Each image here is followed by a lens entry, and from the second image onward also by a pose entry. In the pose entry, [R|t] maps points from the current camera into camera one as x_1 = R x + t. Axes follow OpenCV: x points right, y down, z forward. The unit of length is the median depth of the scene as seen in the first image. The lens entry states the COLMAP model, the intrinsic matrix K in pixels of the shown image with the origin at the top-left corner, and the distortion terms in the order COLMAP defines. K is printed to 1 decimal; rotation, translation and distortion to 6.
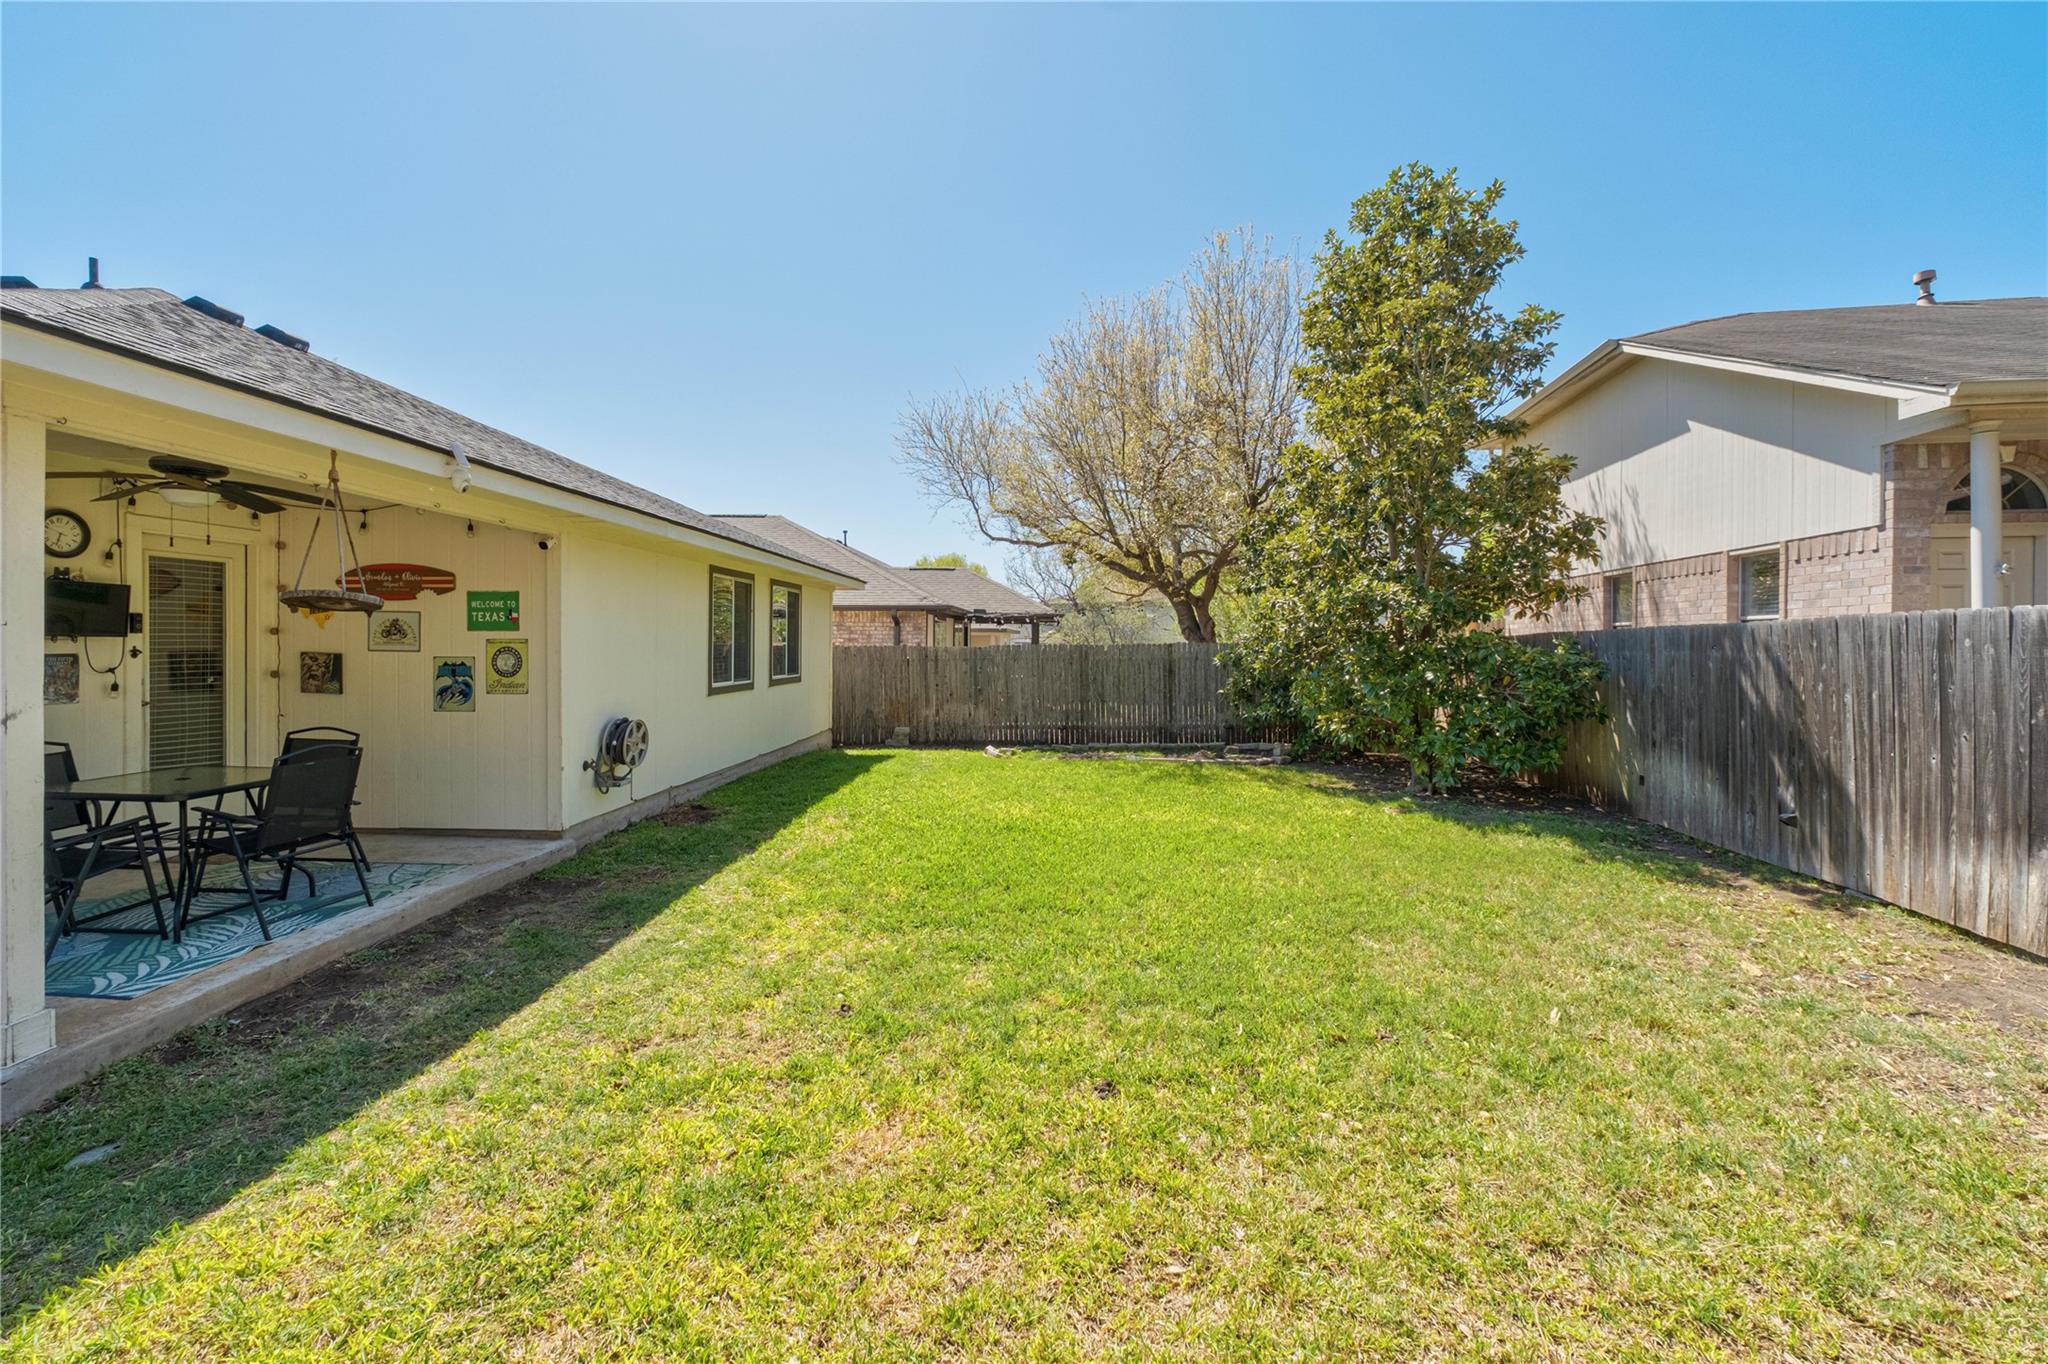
lens RADIAL K [[861.8, 0, 1047.0], [0, 861.8, 646.0], [0, 0, 1]] dist [-0.010792, 0.000303]
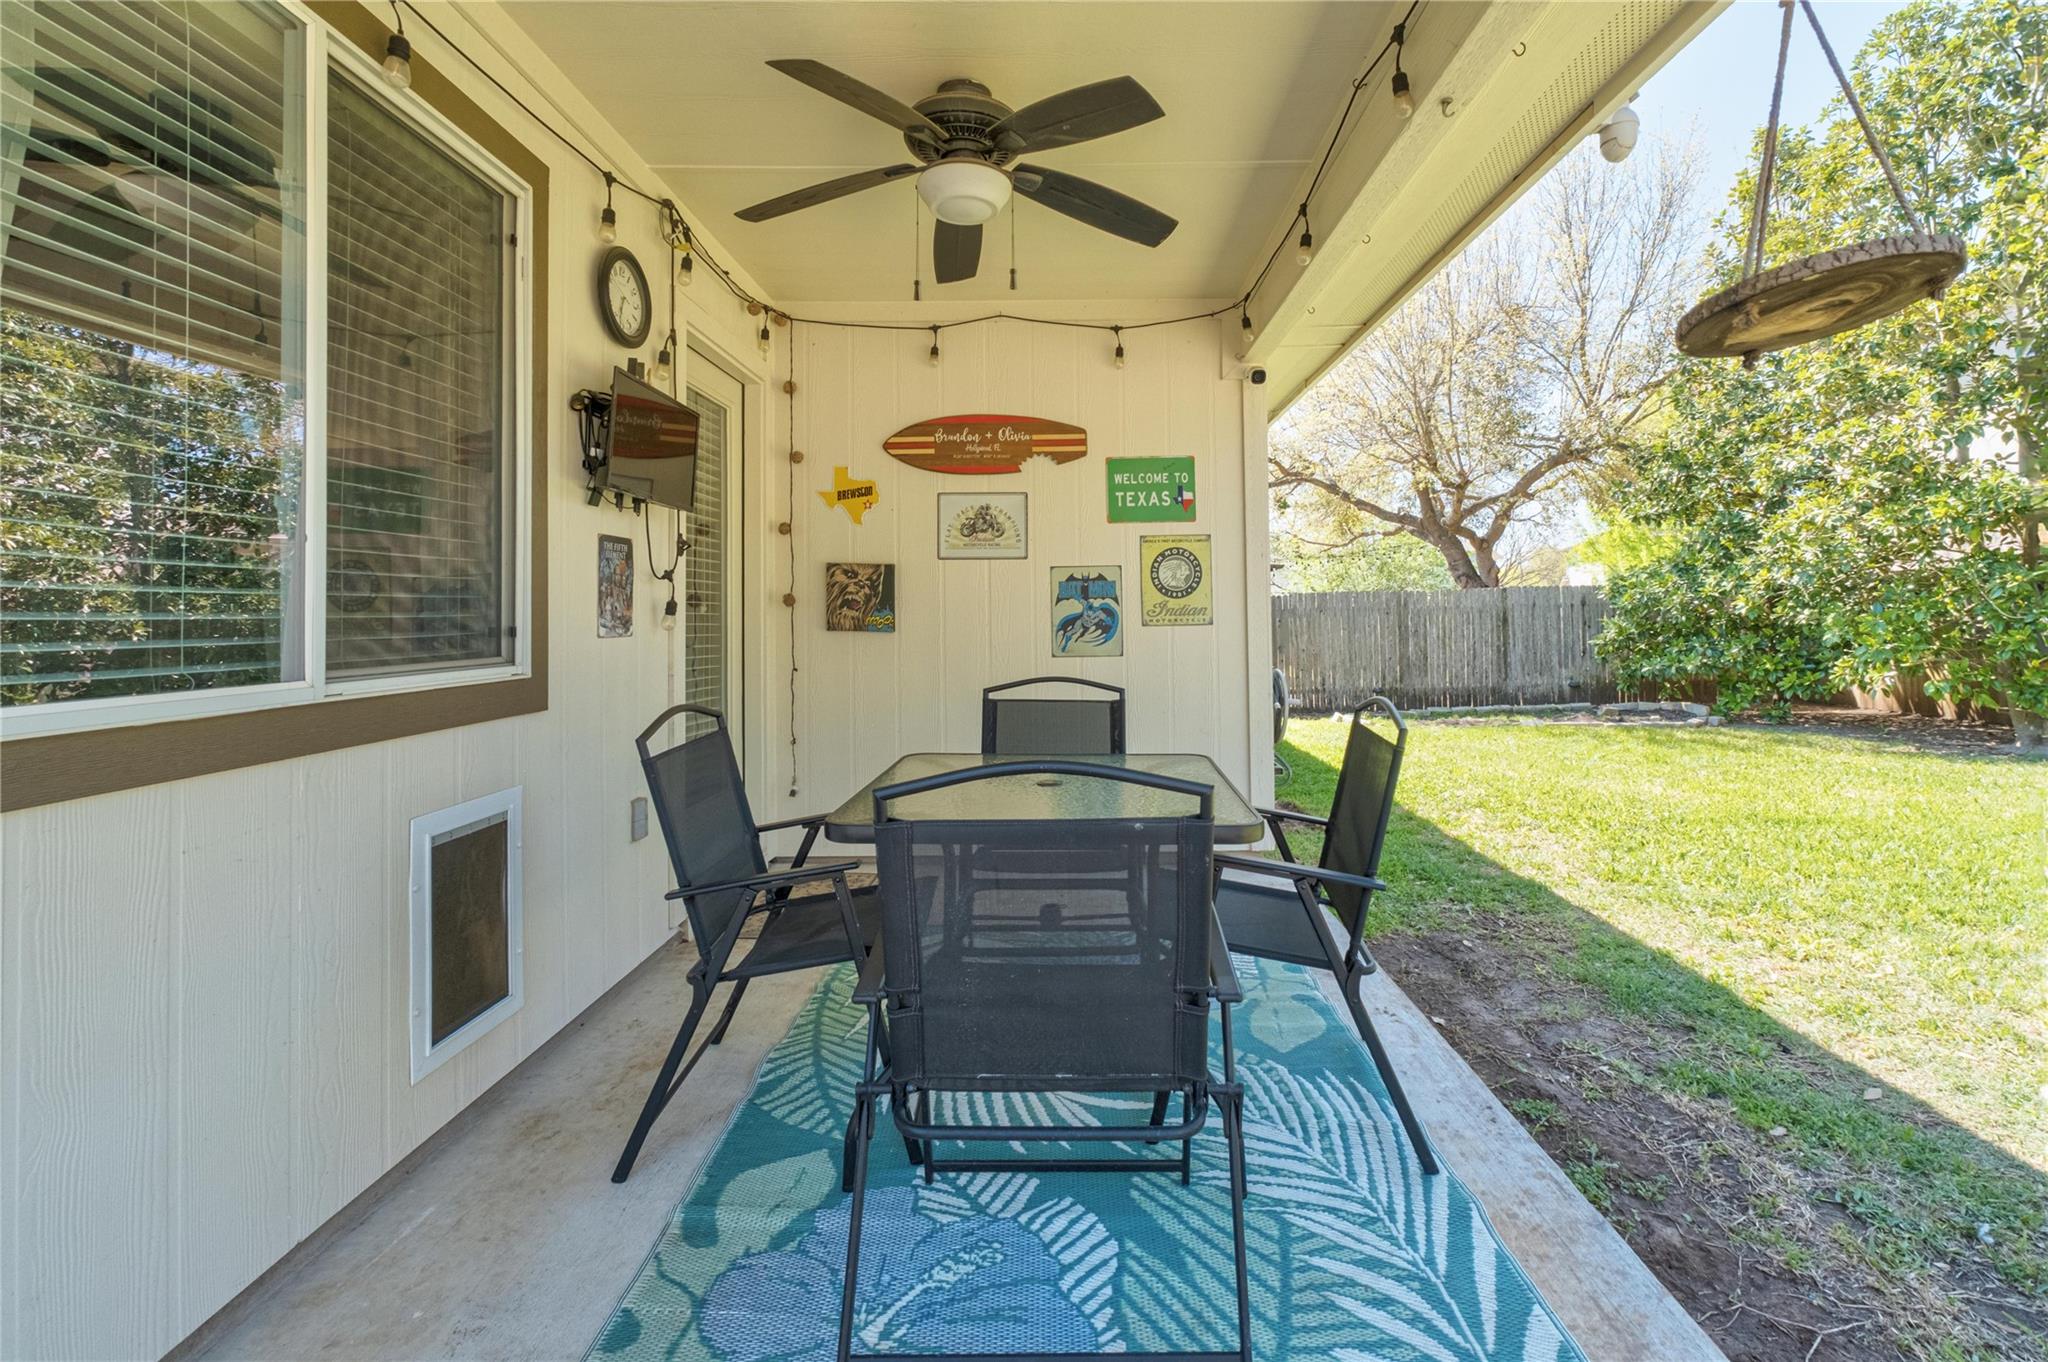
lens RADIAL K [[861.8, 0, 1059.7], [0, 861.8, 602.6], [0, 0, 1]] dist [-0.010792, 0.000303]
pose [[0.999783, -0.018078, 0.010306, -0.717315], [0.018283, 0.999630, -0.020140, 0.050167], [-0.009938, 0.020324, 0.999744, 0.393502]]
